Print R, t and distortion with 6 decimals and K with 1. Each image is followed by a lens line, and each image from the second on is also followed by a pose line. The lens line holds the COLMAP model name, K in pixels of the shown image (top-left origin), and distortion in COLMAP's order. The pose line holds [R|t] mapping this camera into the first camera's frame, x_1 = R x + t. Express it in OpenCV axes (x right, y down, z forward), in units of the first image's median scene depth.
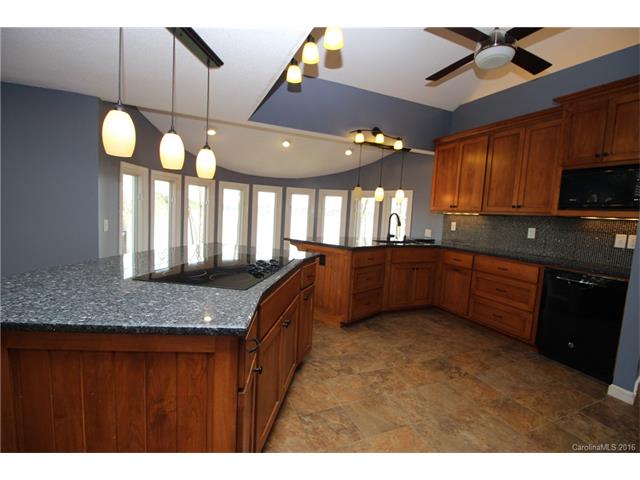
lens RADIAL K [[294.0, 0, 319.7], [0, 294.0, 241.0], [0, 0, 1]] dist [-0.032974, -0.001962]
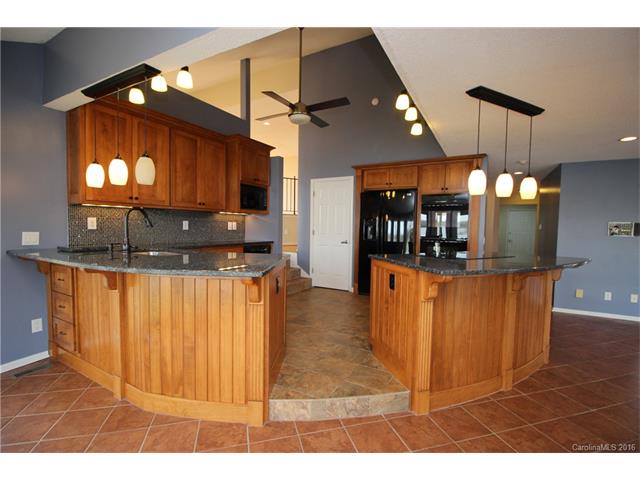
lens RADIAL K [[294.0, 0, 319.8], [0, 294.0, 240.5], [0, 0, 1]] dist [-0.032974, -0.001962]
pose [[-0.593326, -0.097894, 0.798988, -0.576388], [0.026334, 0.989686, 0.140814, -0.124968], [-0.804531, 0.104589, -0.584628, 1.316403]]
